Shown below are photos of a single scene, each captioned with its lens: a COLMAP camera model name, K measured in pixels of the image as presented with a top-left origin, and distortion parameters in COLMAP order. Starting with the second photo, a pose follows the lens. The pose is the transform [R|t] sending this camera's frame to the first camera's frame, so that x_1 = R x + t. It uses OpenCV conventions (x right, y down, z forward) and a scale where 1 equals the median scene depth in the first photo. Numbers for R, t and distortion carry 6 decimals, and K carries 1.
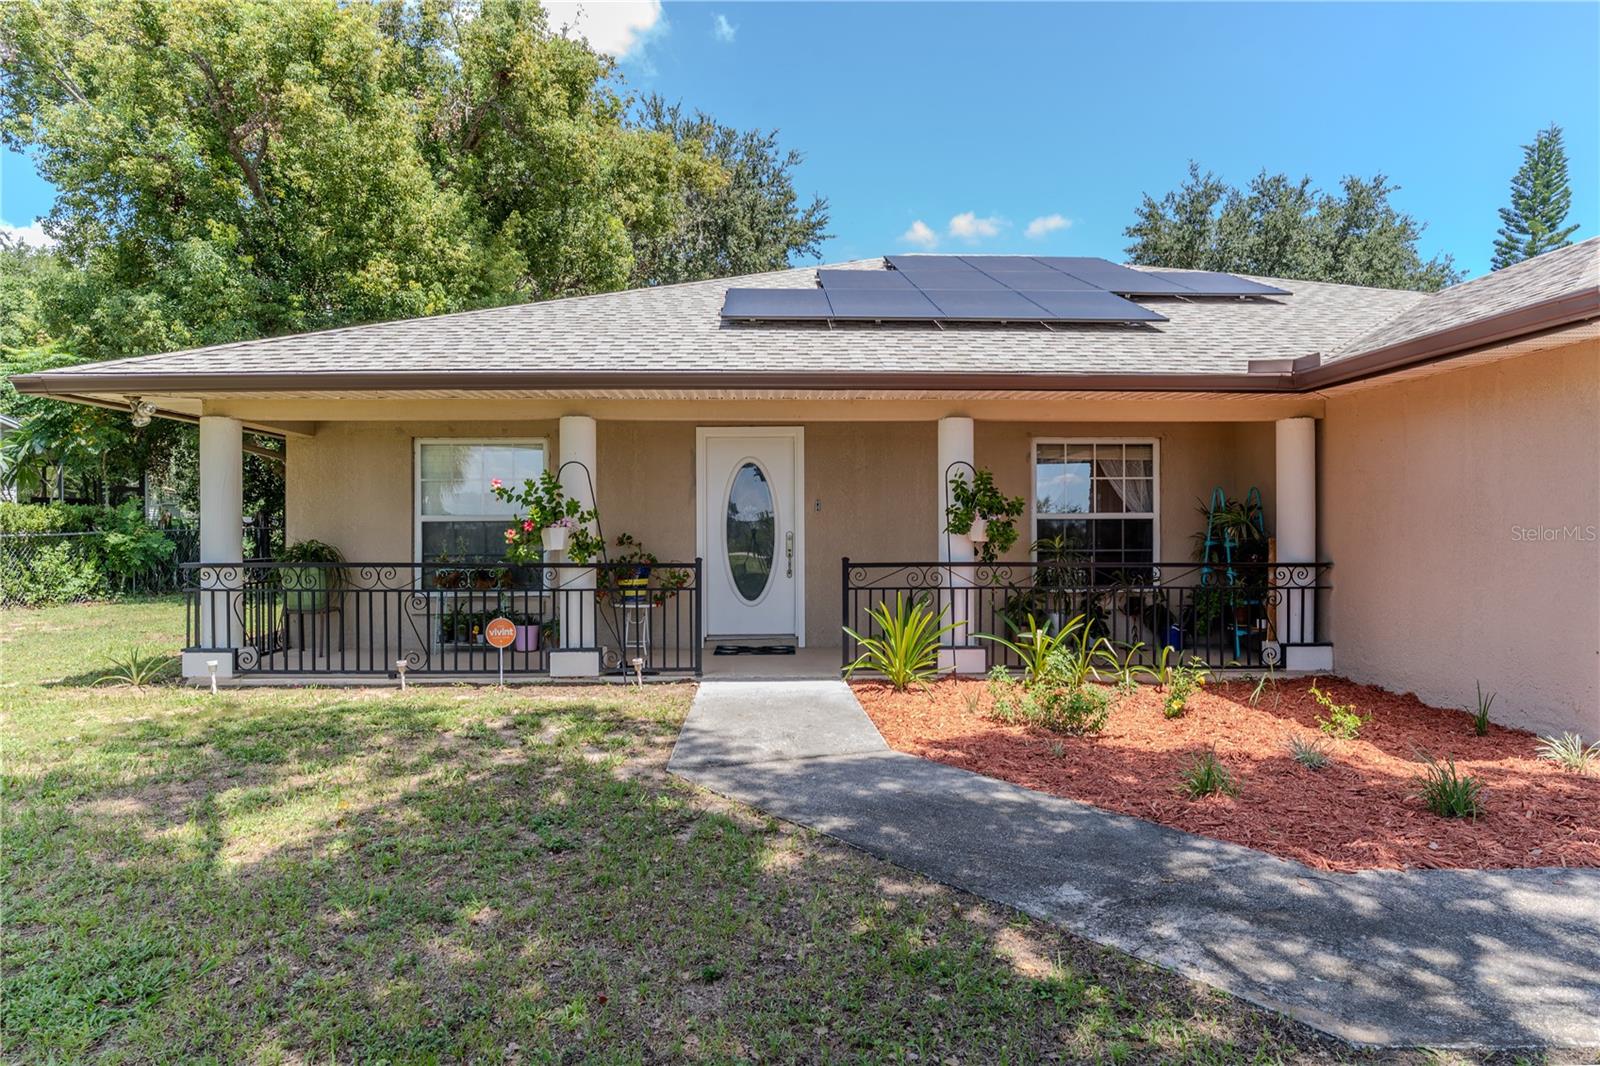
lens RADIAL K [[938.3, 0, 800.0], [0, 938.3, 533.0], [0, 0, 1]] dist [-0.004692, -0.000394]
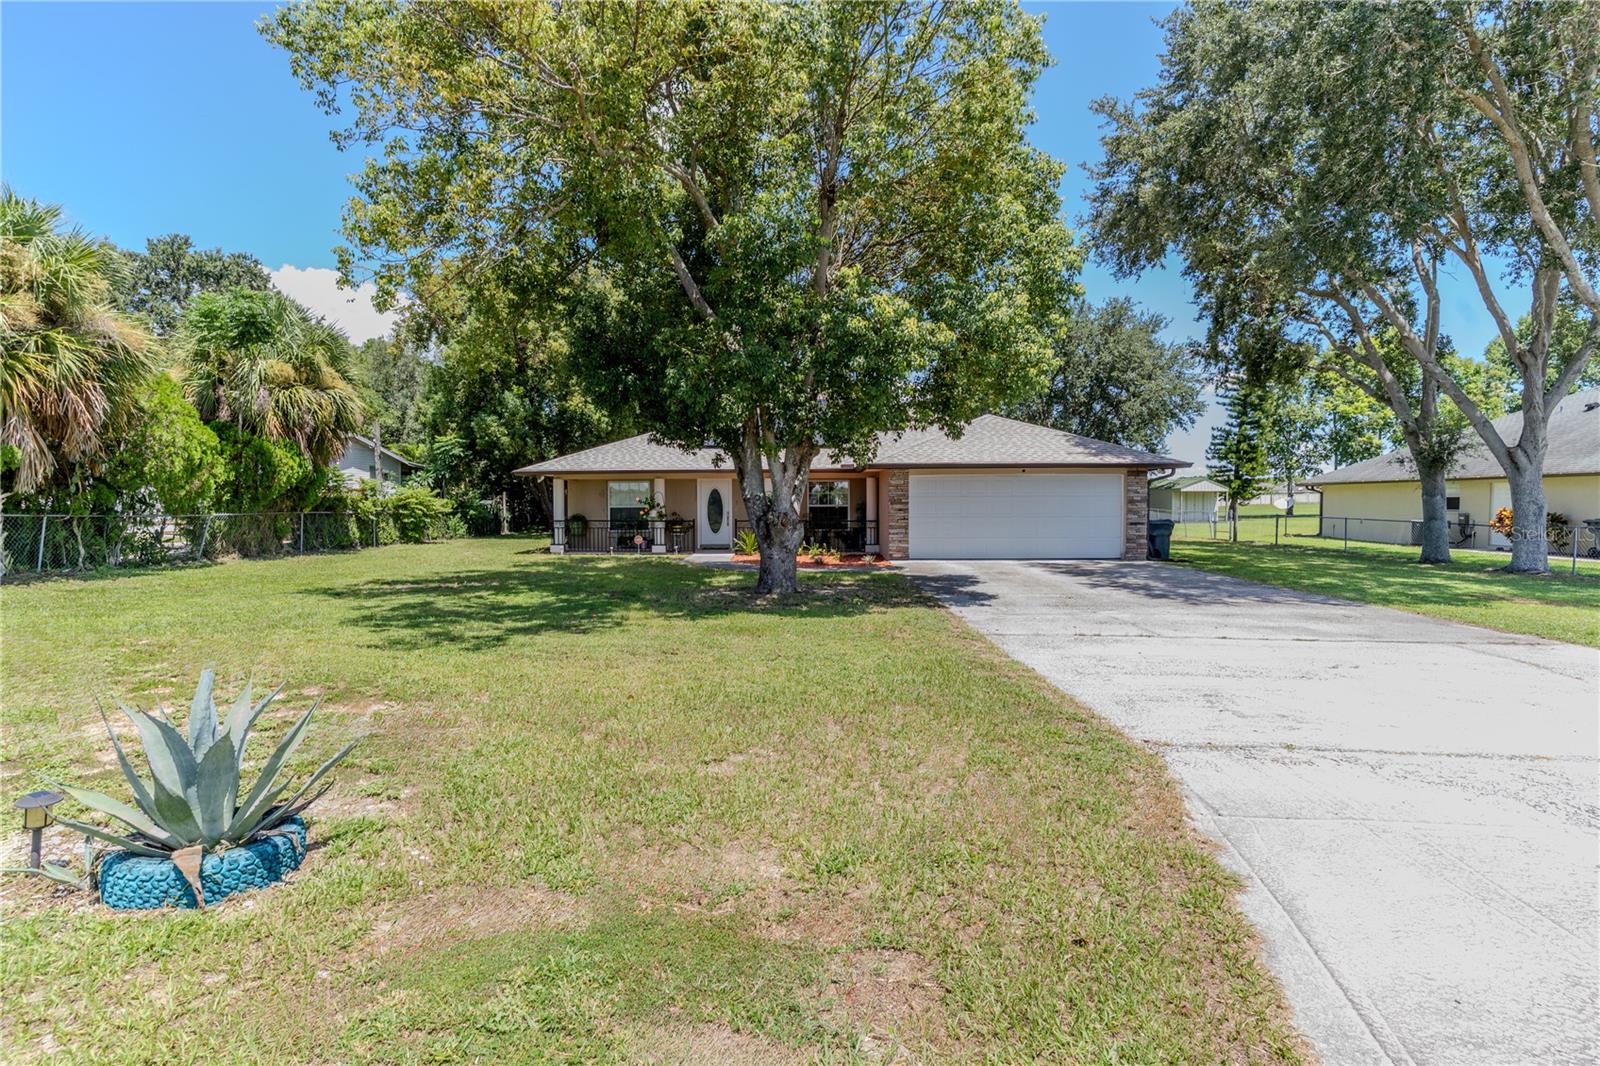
lens RADIAL K [[766.0, 0, 799.4], [0, 766.0, 529.0], [0, 0, 1]] dist [0.003515, -0.000306]
pose [[0.998705, 0.000959, -0.050871, 0.370276], [0.000662, 0.999493, 0.031837, -0.022547], [0.050875, -0.031829, 0.998198, -1.576505]]
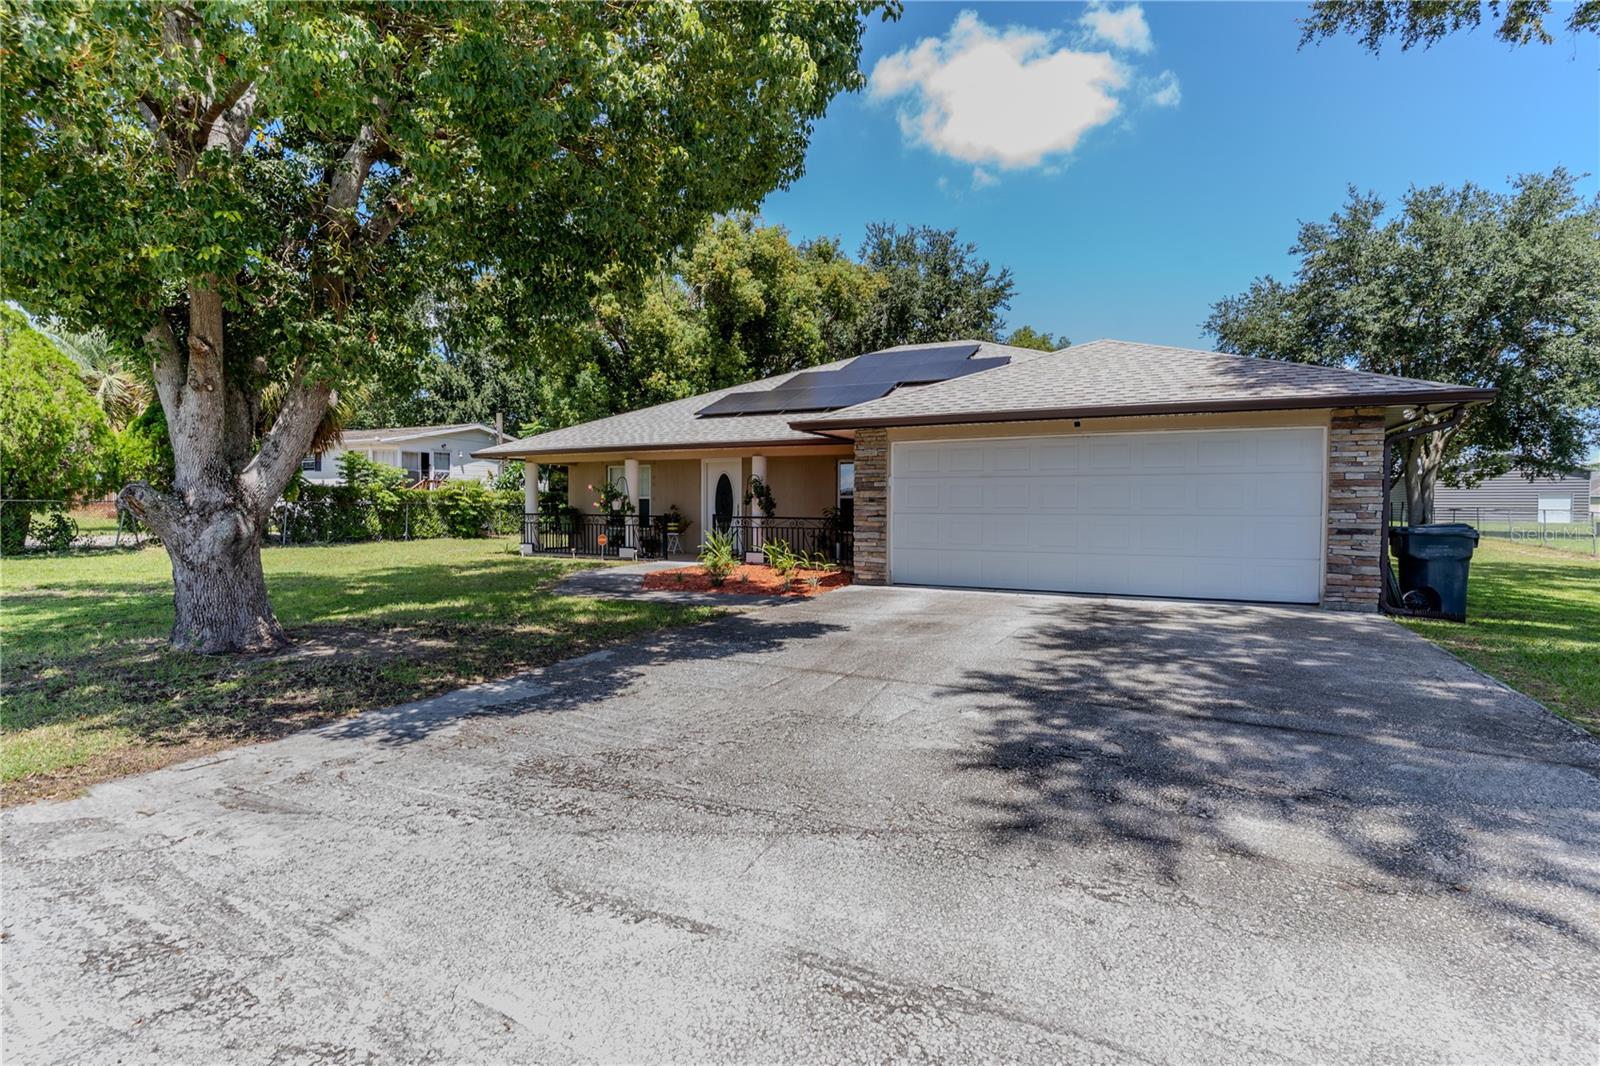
lens RADIAL K [[766.0, 0, 799.4], [0, 766.0, 529.0], [0, 0, 1]] dist [0.003515, -0.000306]
pose [[0.885744, 0.020053, -0.463740, 1.025362], [-0.006942, 0.999527, 0.029963, 0.003392], [0.464122, -0.023320, 0.885464, -0.596191]]
